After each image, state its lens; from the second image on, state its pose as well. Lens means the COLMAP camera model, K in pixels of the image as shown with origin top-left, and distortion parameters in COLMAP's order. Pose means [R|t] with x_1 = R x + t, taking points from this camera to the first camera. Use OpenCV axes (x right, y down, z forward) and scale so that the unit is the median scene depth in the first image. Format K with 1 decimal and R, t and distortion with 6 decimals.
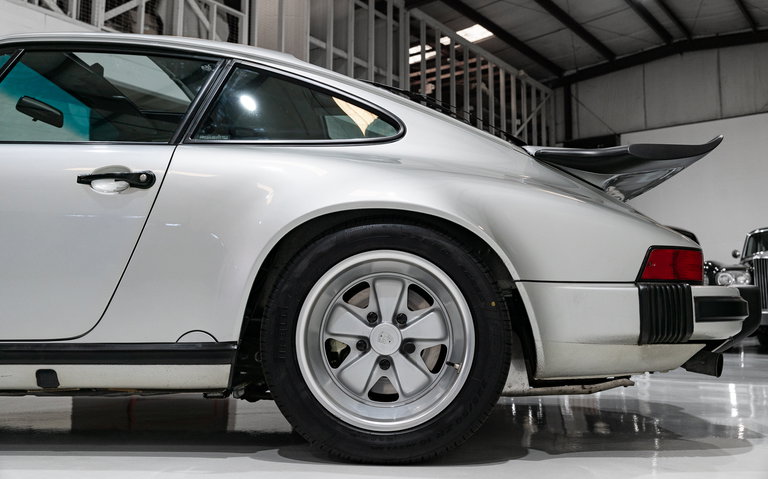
lens RADIAL K [[733.0, 0, 383.6], [0, 733.0, 238.1], [0, 0, 1]] dist [-0.020508, 0.000000]
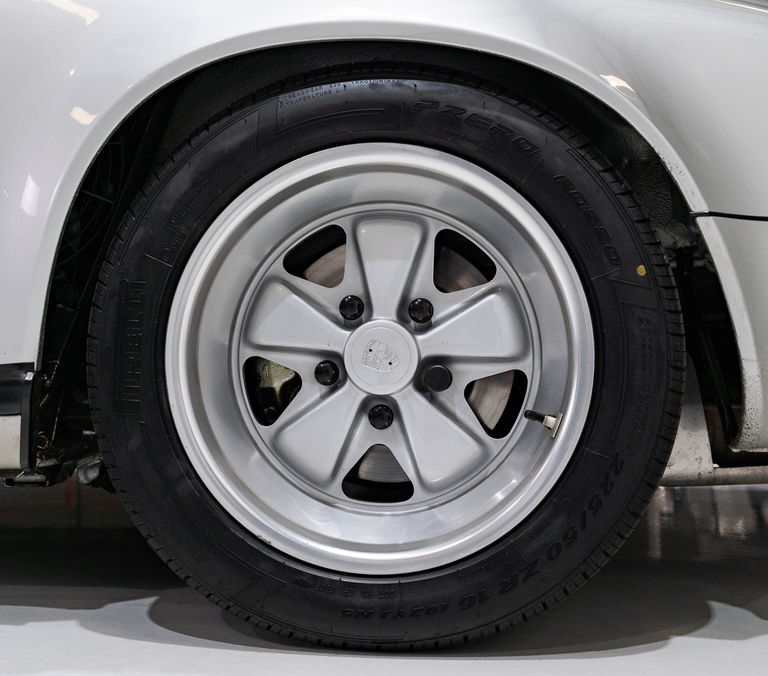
lens RADIAL K [[933.6, 0, 383.7], [0, 933.6, 340.4], [0, 0, 1]] dist [-0.011262, 0.000000]
pose [[0.996688, -0.003577, -0.081239, 0.048318], [0.011470, 0.995228, 0.096896, 0.075243], [0.080505, -0.097507, 0.991973, 0.463225]]
